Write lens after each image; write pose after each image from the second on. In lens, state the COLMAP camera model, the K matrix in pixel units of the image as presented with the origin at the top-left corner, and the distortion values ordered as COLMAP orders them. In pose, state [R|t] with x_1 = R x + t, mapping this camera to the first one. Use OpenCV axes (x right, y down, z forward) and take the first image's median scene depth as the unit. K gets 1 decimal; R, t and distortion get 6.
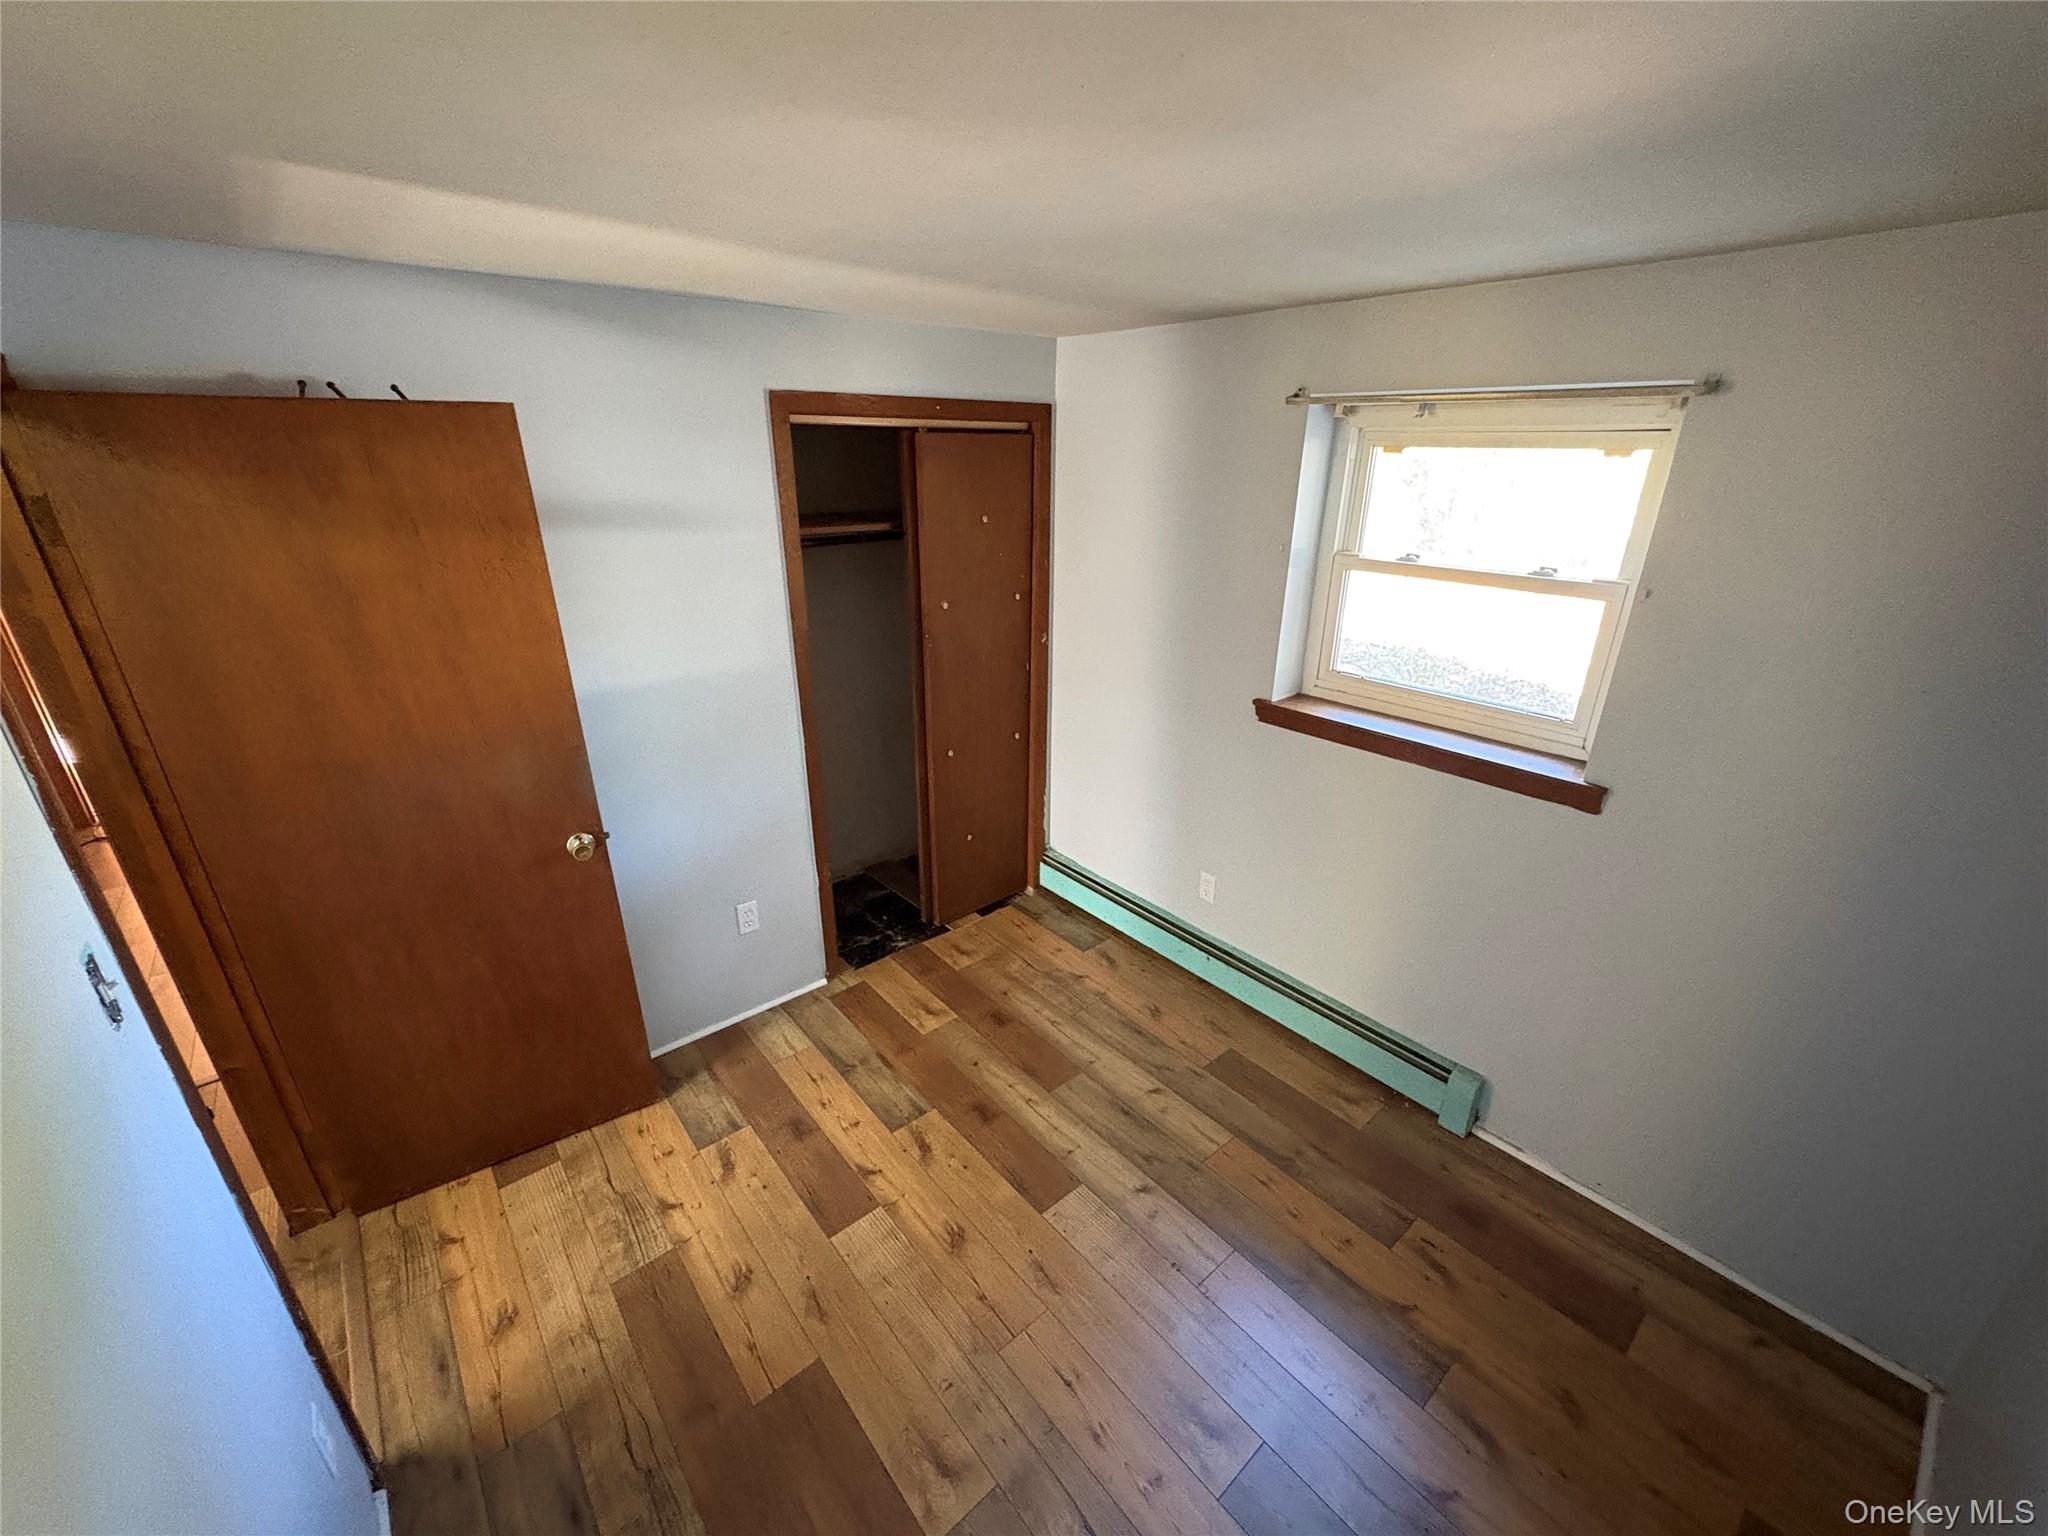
lens RADIAL K [[818.1, 0, 1026.2], [0, 818.1, 773.0], [0, 0, 1]] dist [0.000765, 0.000083]
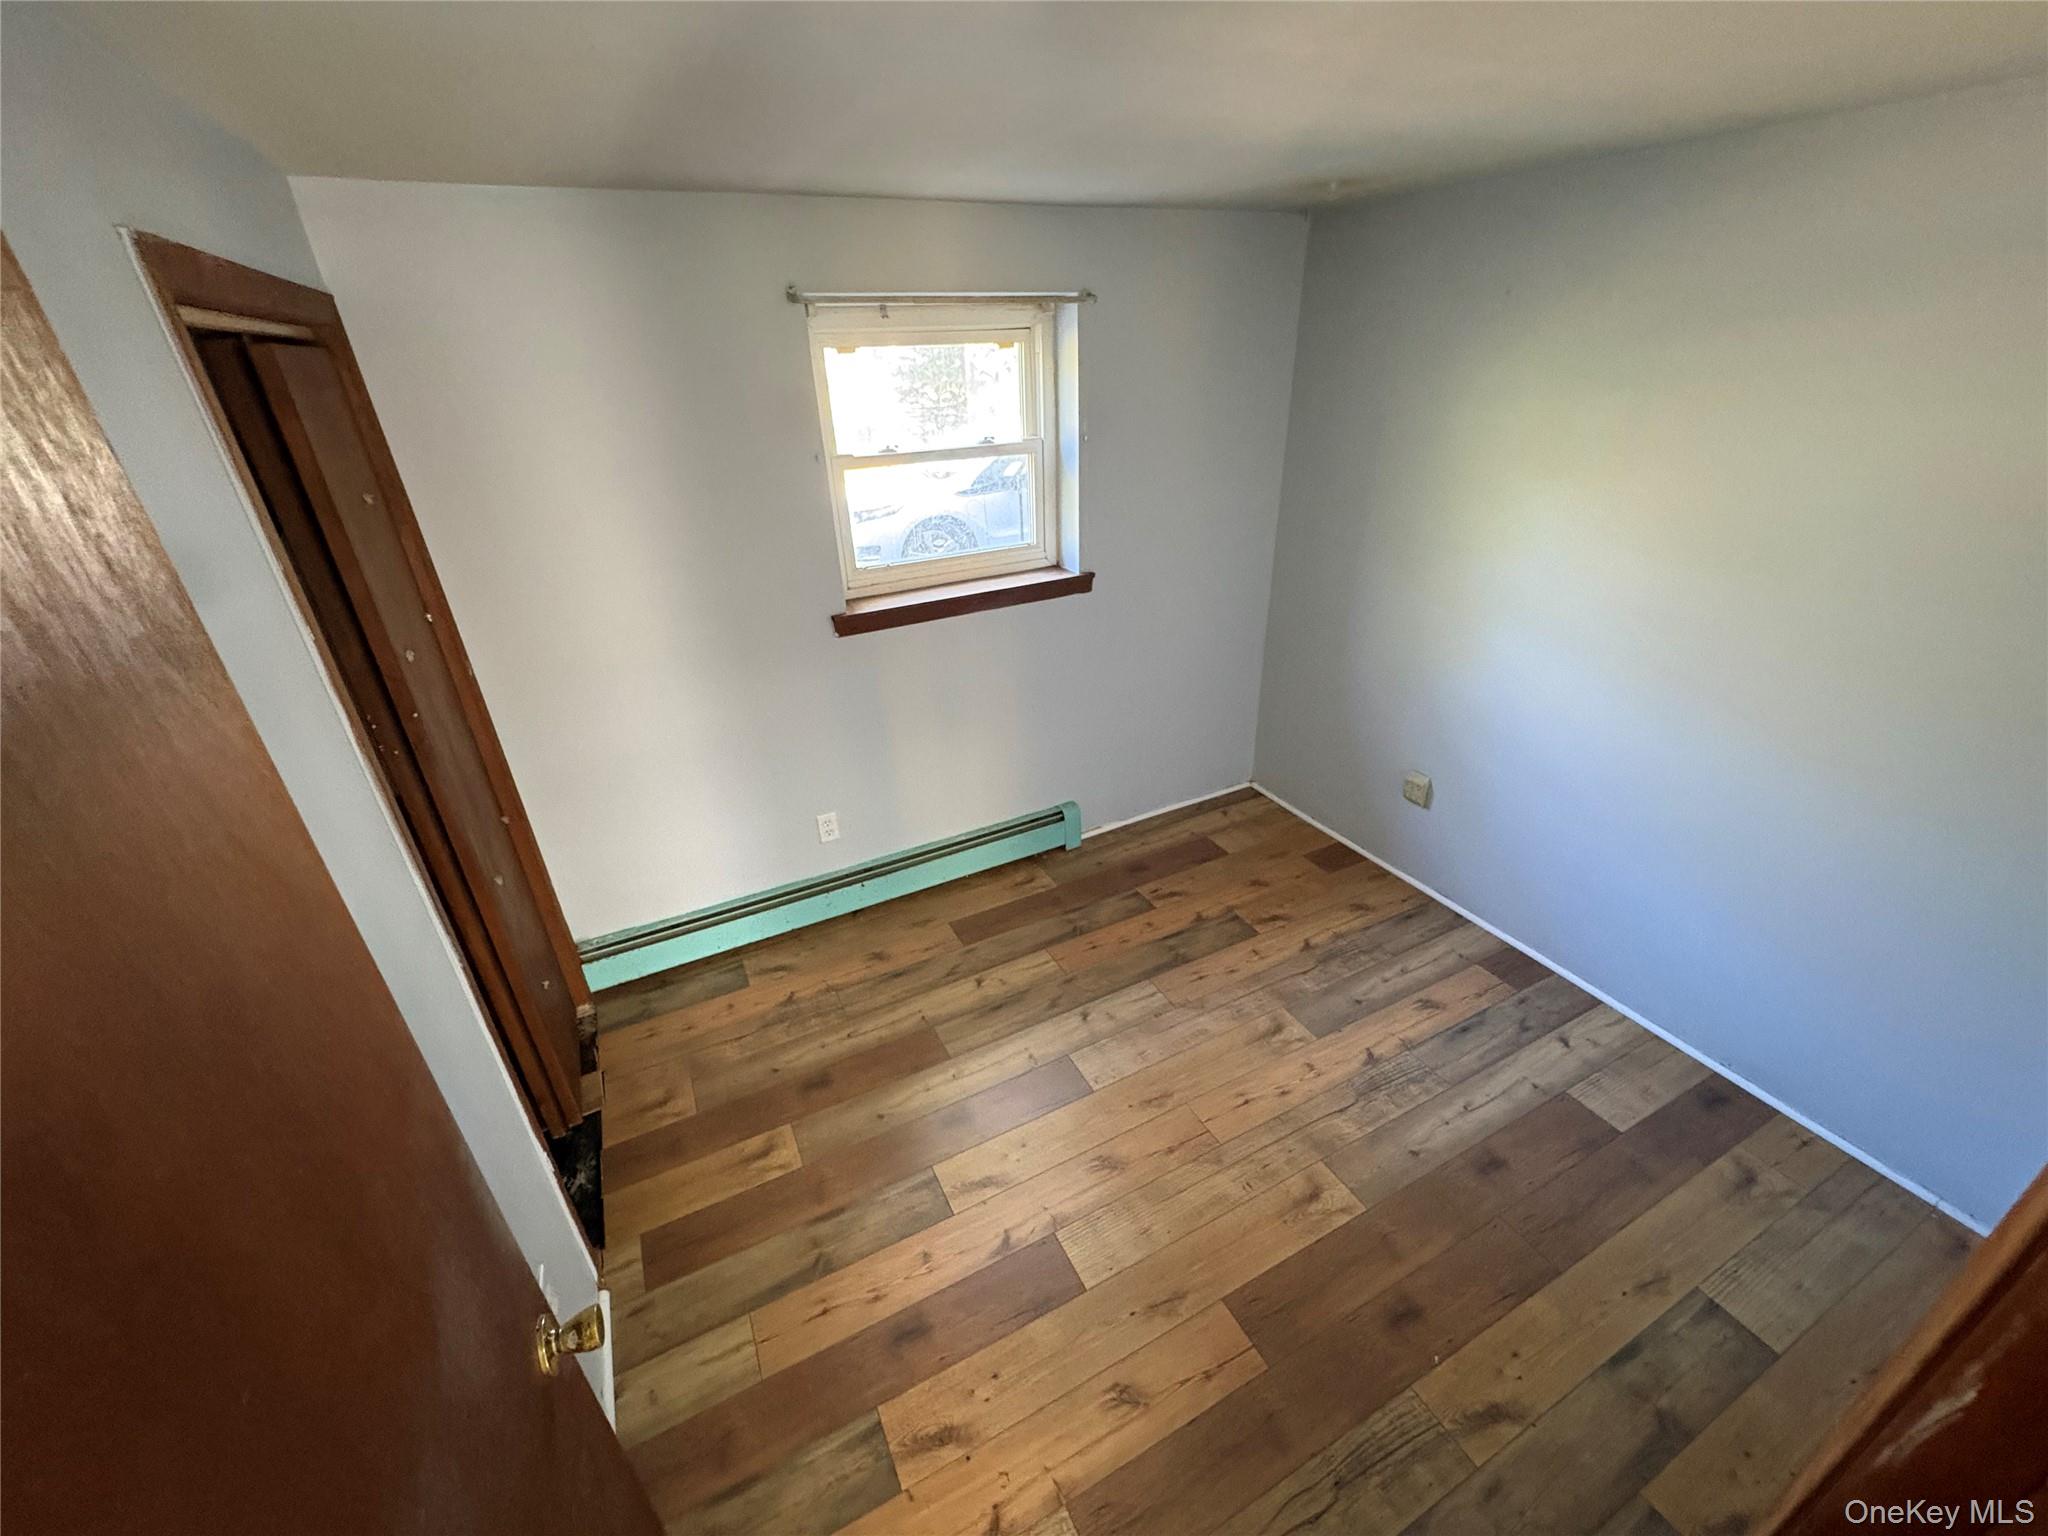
lens RADIAL K [[818.1, 0, 1026.2], [0, 818.1, 773.0], [0, 0, 1]] dist [0.000765, 0.000083]
pose [[0.229631, -0.461878, 0.856702, -0.671269], [0.394265, 0.848912, 0.352000, -0.208558], [-0.889845, 0.256938, 0.377039, 0.525821]]
